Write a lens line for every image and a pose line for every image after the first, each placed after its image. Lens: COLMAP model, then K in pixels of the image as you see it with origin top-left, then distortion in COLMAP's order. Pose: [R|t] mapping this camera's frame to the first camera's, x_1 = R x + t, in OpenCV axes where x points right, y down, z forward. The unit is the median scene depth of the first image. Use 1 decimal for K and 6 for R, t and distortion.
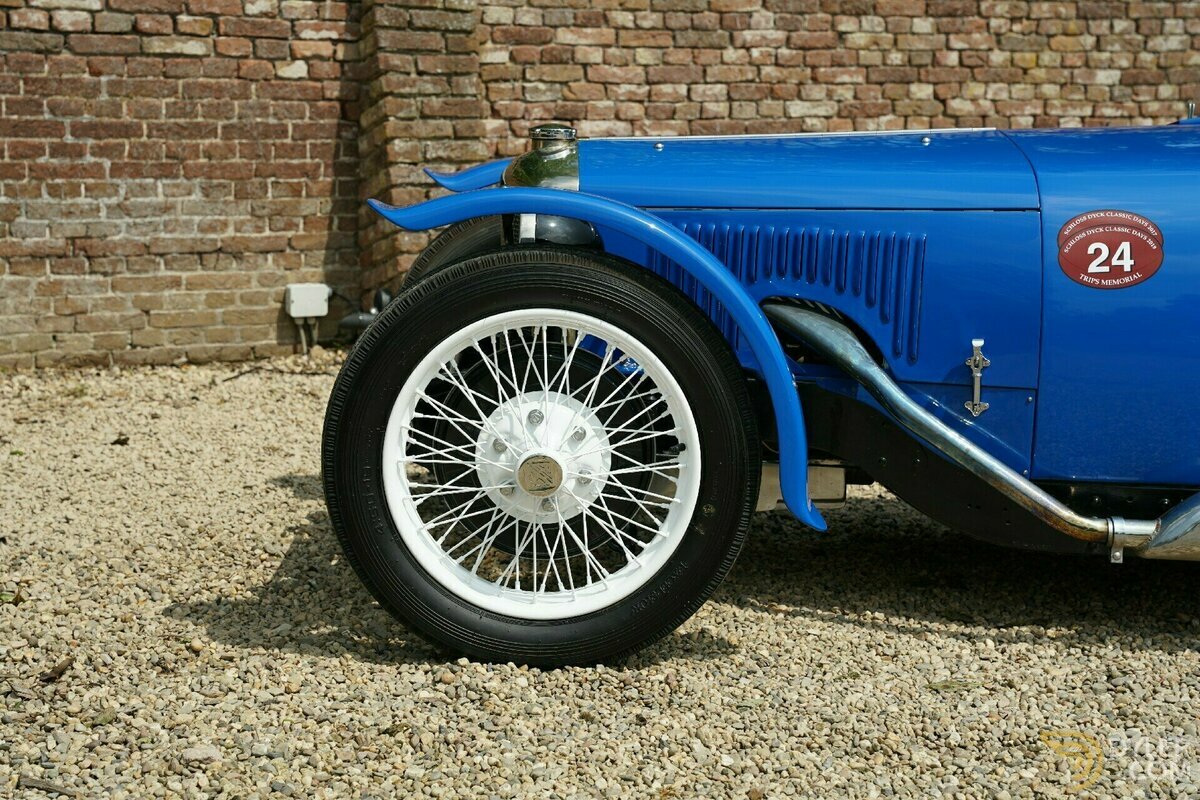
lens RADIAL K [[2018.1, 0, 604.6], [0, 2018.1, 396.6], [0, 0, 1]] dist [0.234301, 0.000000]
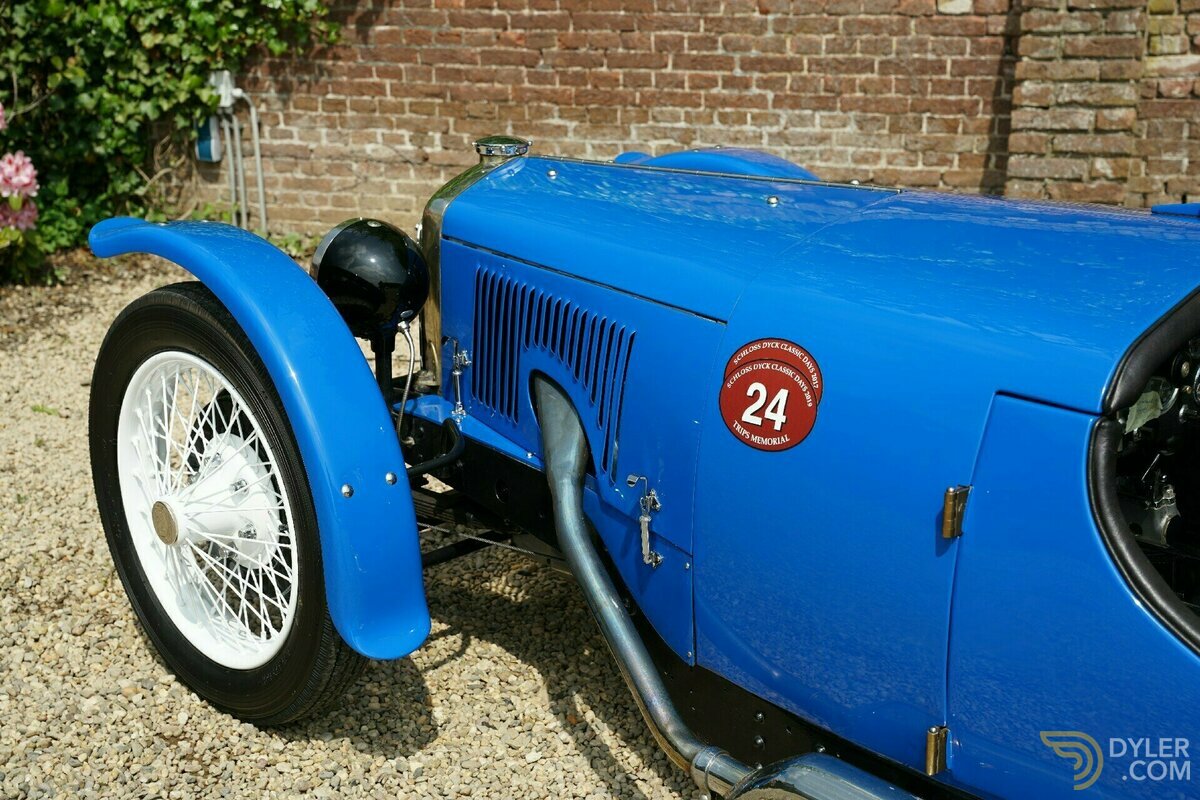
lens RADIAL K [[1647.5, 0, 602.9], [0, 1647.5, 410.0], [0, 0, 1]] dist [0.142285, 0.000000]
pose [[0.696953, 0.193399, -0.690546, 0.328987], [-0.104681, 0.980070, 0.168833, -0.085881], [0.709435, -0.045382, 0.703308, 0.293648]]
